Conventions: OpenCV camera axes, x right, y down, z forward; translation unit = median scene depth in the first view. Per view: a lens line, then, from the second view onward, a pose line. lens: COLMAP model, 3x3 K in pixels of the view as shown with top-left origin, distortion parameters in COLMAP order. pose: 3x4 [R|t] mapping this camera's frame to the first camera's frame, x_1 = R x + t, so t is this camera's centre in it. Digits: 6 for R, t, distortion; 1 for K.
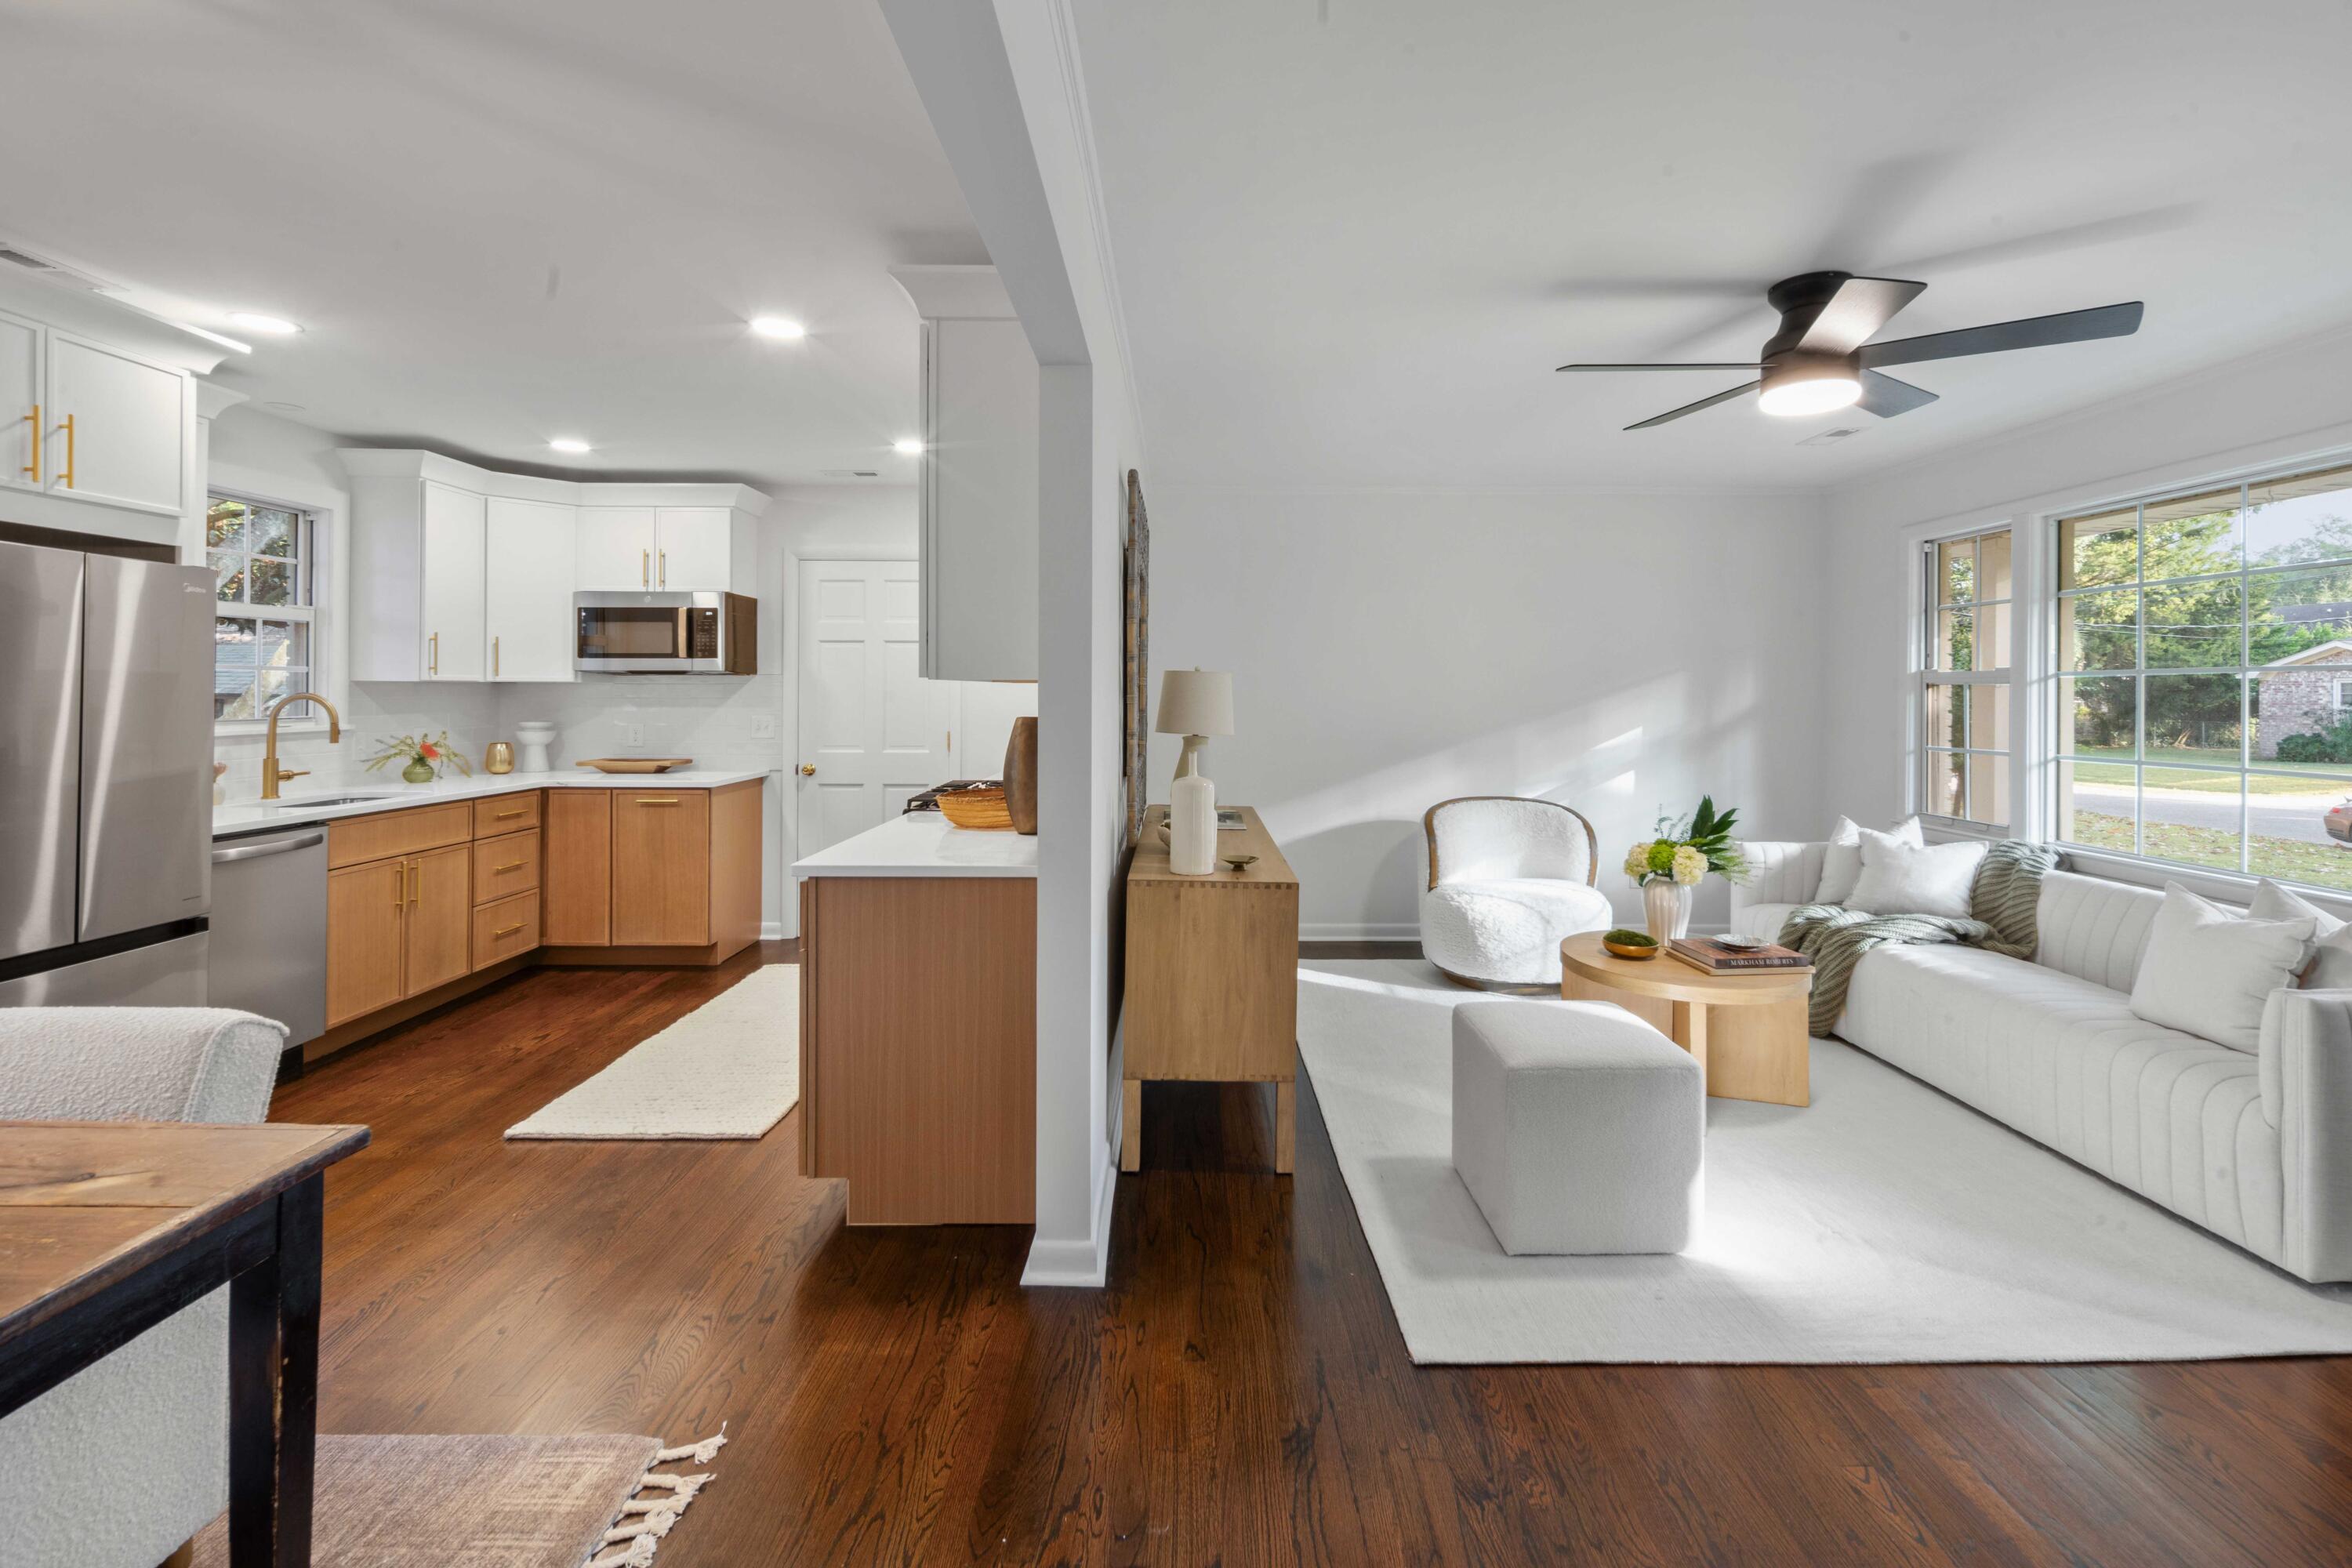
lens RADIAL K [[1020.2, 0, 1187.0], [0, 1020.2, 691.2], [0, 0, 1]] dist [-0.001562, -0.001277]
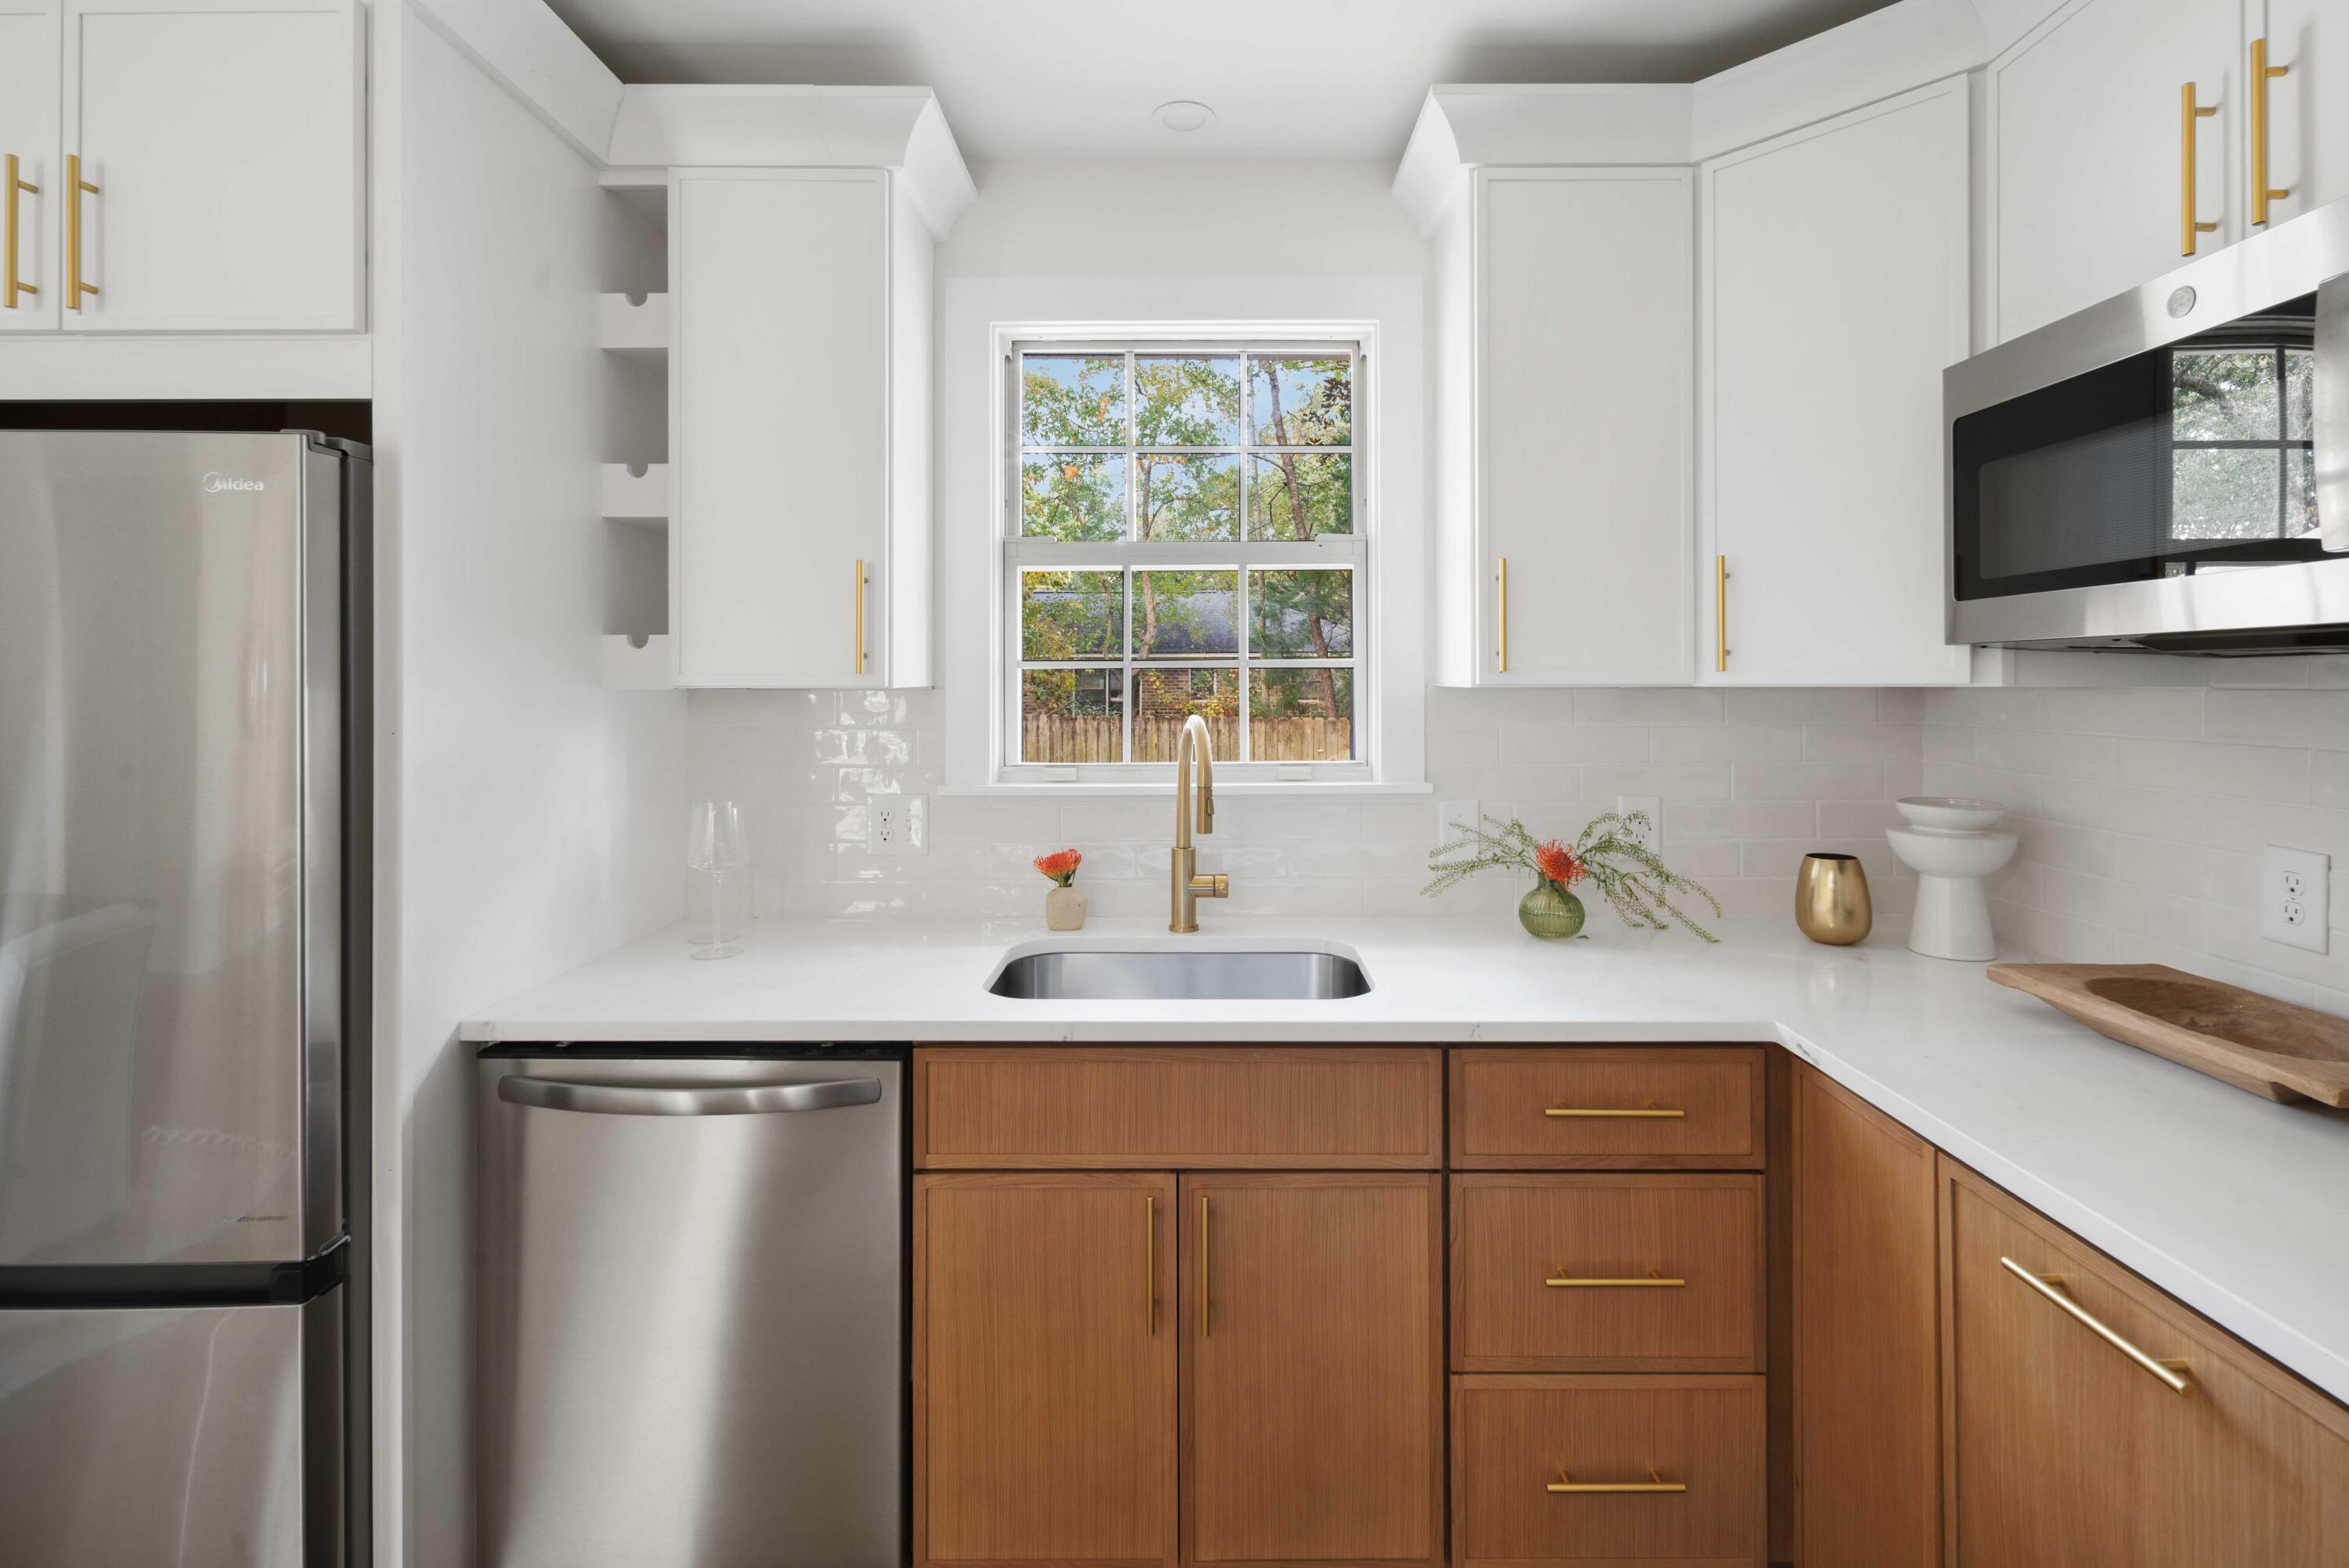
lens RADIAL K [[1070.9, 0, 1177.9], [0, 1070.9, 675.7], [0, 0, 1]] dist [-0.000581, -0.000594]
pose [[-0.014865, -0.006808, -0.999866, -0.316673], [0.000135, 0.999977, -0.006811, -0.010532], [0.999889, -0.000236, -0.014864, 0.828891]]
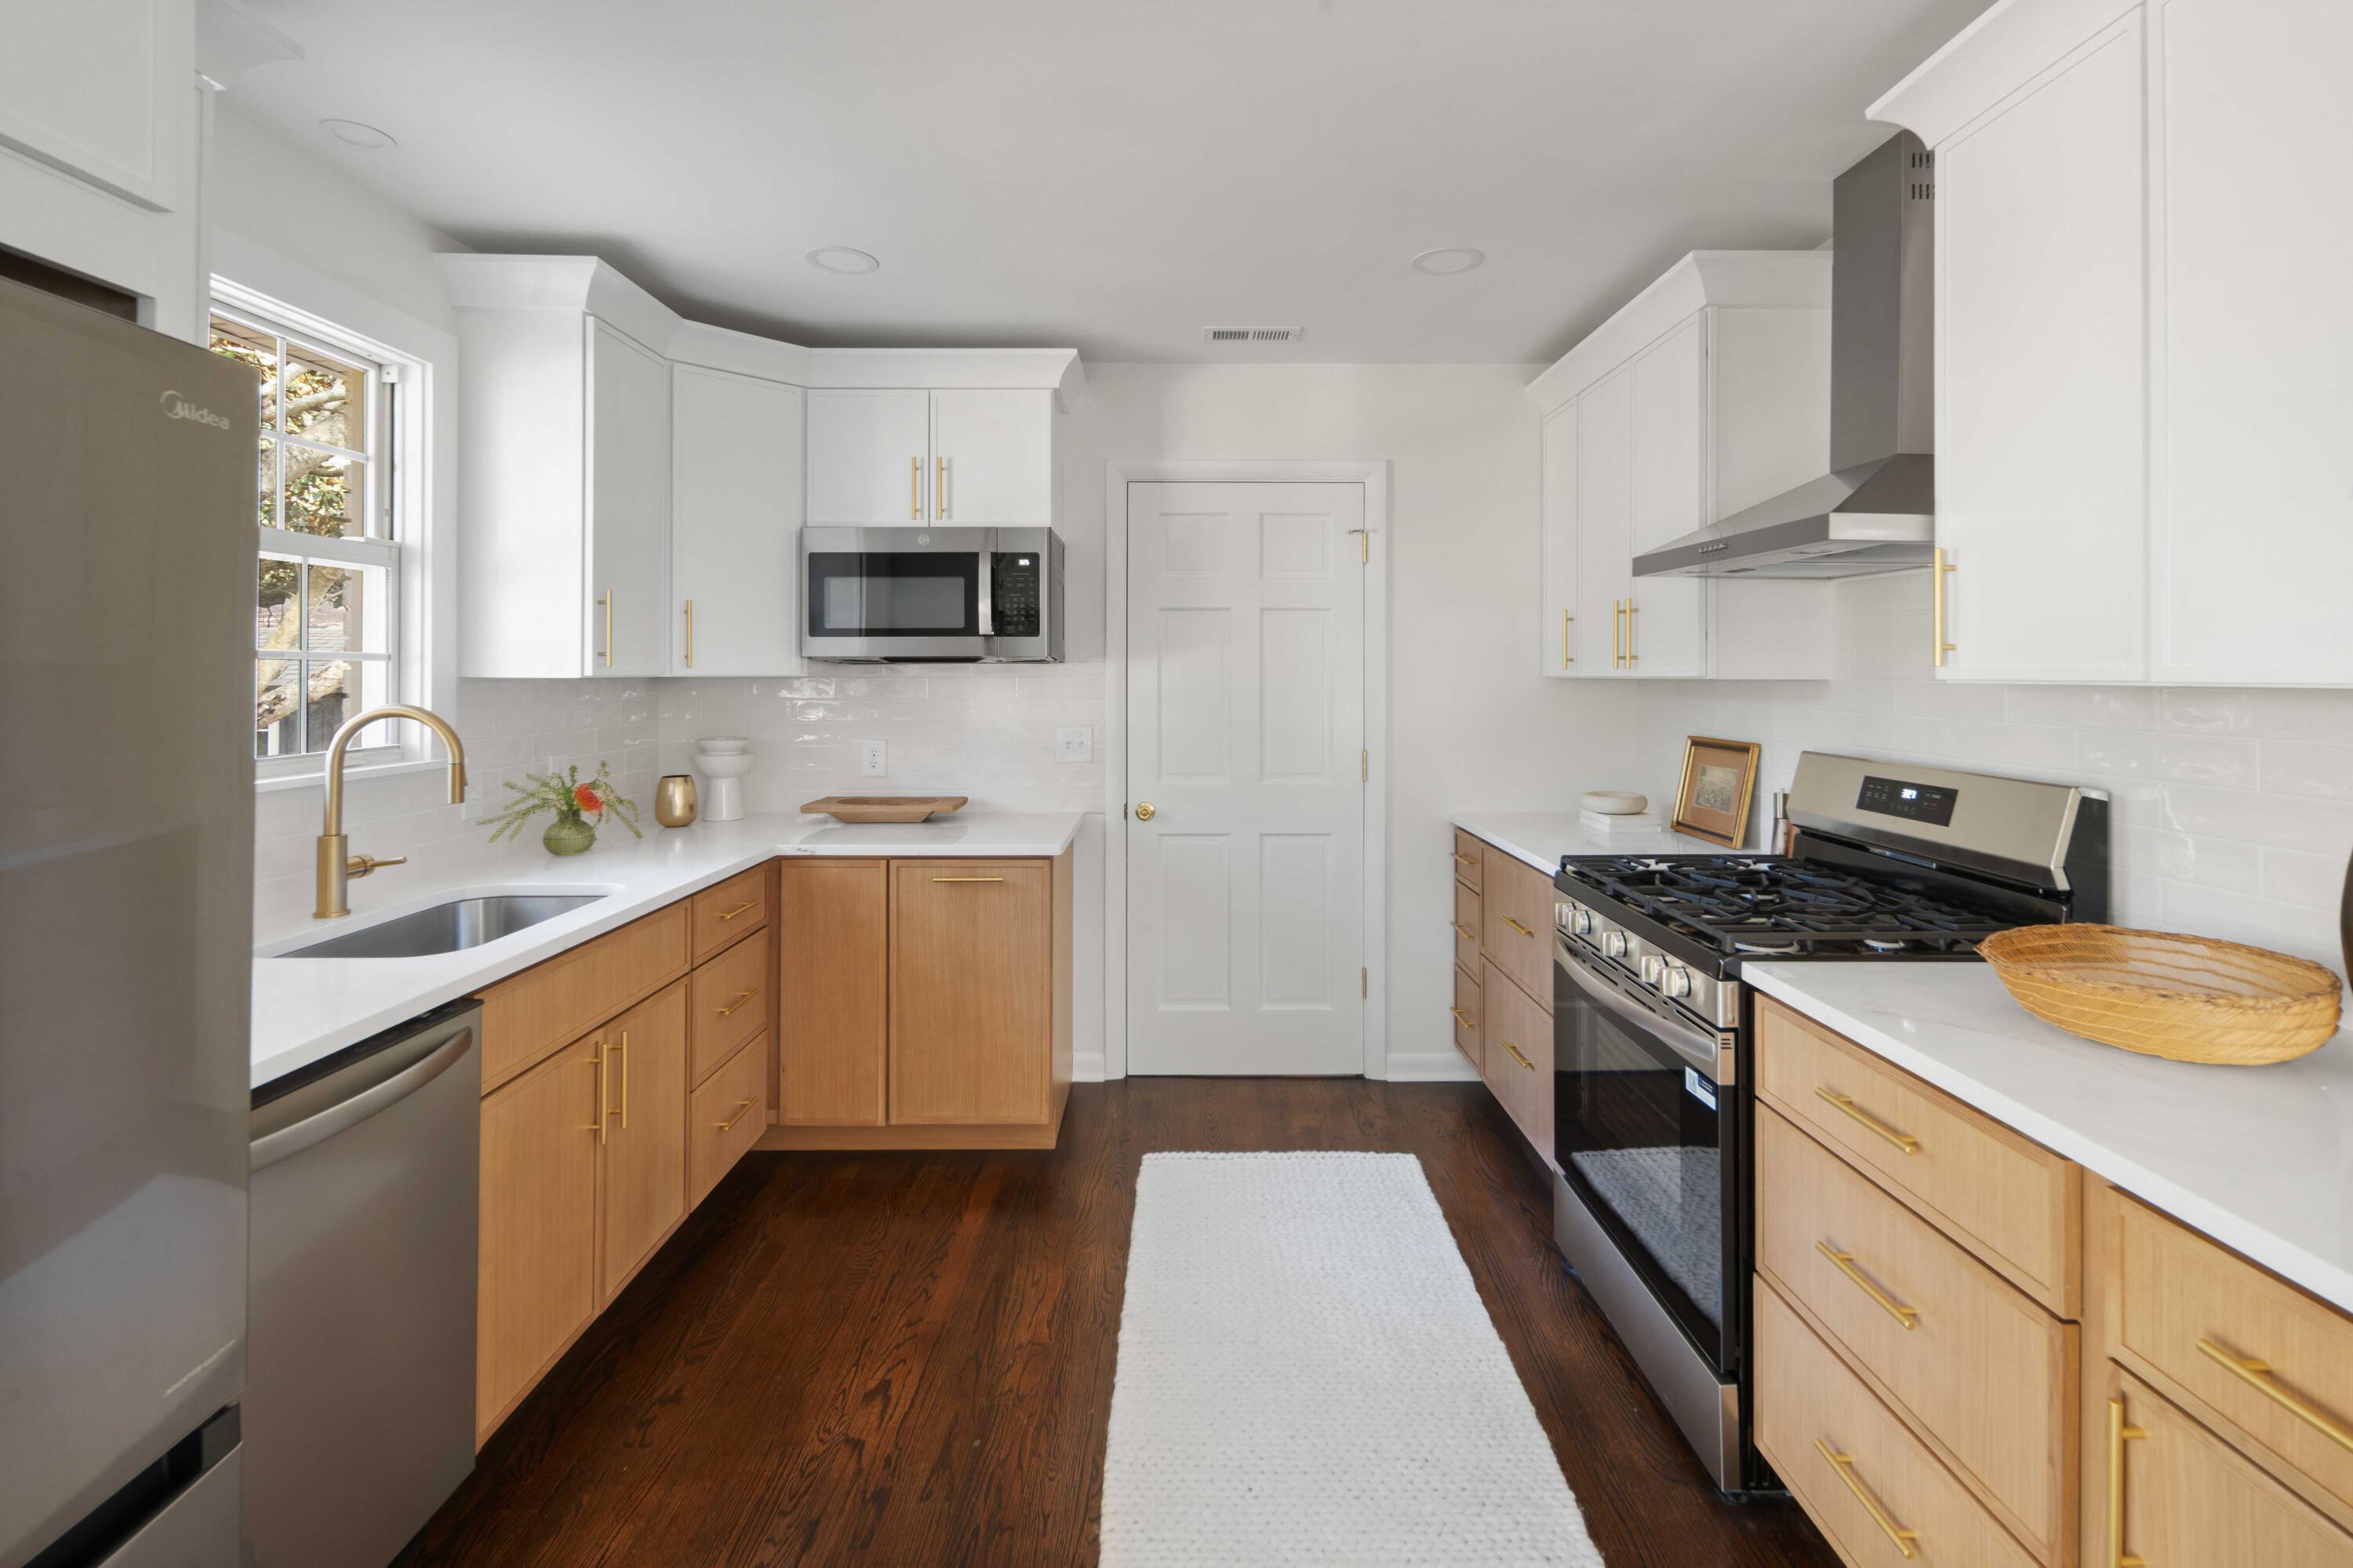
lens RADIAL K [[1049.8, 0, 1188.6], [0, 1049.8, 672.9], [0, 0, 1]] dist [0.000454, -0.000022]
pose [[0.999994, -0.003085, 0.001818, -0.391988], [0.003086, 0.999995, -0.000203, -0.010409], [-0.001817, 0.000208, 0.999998, 0.394590]]
